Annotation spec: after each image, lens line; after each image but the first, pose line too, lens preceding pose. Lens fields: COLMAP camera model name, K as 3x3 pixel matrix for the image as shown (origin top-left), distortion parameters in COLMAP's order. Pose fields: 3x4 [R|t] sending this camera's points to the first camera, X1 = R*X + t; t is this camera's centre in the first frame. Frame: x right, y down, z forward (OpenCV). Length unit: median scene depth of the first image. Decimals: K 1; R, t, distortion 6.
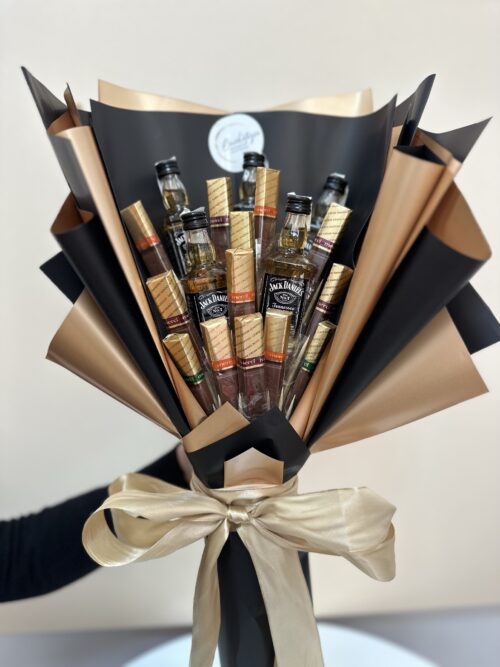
lens RADIAL K [[466.9, 0, 248.9], [0, 466.9, 331.1], [0, 0, 1]] dist [0.153671, -0.284587]
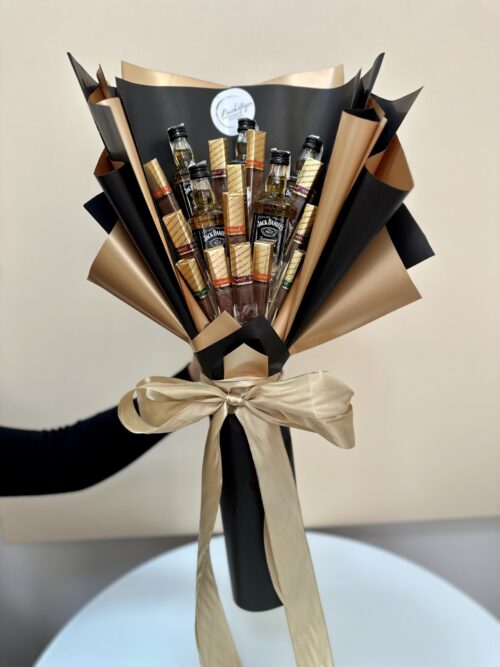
lens RADIAL K [[466.9, 0, 248.9], [0, 466.9, 331.1], [0, 0, 1]] dist [0.153671, -0.284587]
pose [[0.999739, -0.005311, -0.022211, 0.047450], [0.006118, 0.999317, 0.036444, 0.152548], [0.022002, -0.036571, 0.999089, -0.300530]]
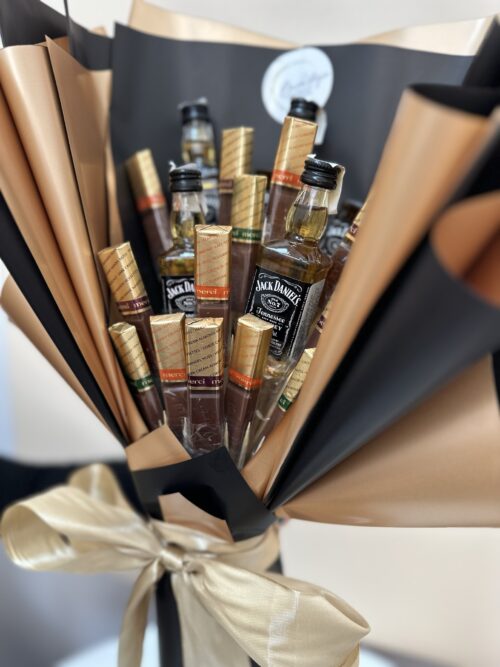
lens RADIAL K [[470.1, 0, 251.5], [0, 470.1, 335.1], [0, 0, 1]] dist [0.053622, -0.097757]
pose [[0.925770, 0.209368, -0.314826, 0.277195], [-0.186475, 0.977200, 0.101523, -0.089198], [0.328904, -0.035280, 0.943704, 0.309345]]
